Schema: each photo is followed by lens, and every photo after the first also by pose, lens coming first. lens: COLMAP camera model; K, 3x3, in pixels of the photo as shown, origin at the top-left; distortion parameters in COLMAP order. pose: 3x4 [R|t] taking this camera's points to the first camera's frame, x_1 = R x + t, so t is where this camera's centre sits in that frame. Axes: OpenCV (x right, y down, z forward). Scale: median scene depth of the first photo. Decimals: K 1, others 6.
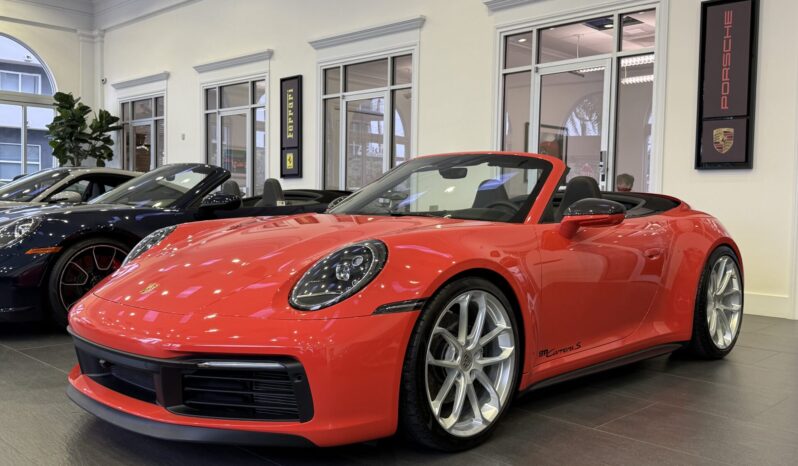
lens RADIAL K [[719.1, 0, 396.9], [0, 719.1, 233.8], [0, 0, 1]] dist [0.018444, -0.026689]
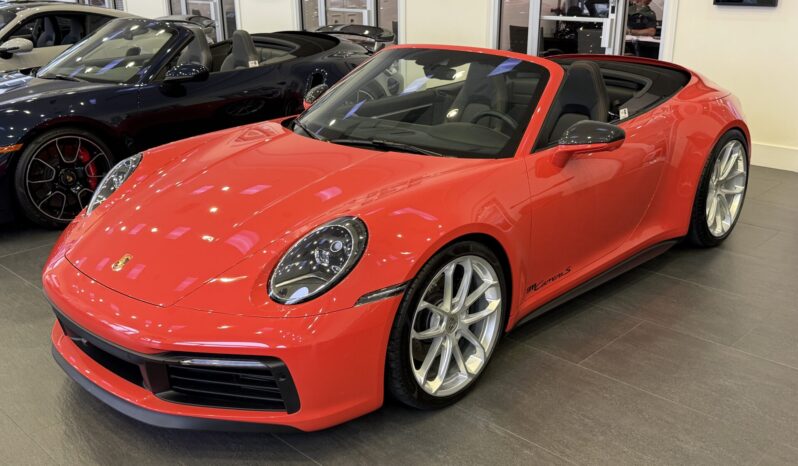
lens RADIAL K [[759.9, 0, 399.6], [0, 759.9, 233.4], [0, 0, 1]] dist [0.020665, 0.000000]
pose [[0.999656, -0.025716, 0.005063, 0.021438], [0.023051, 0.954572, 0.297087, -0.243424], [-0.012473, -0.296868, 0.954837, 0.033309]]
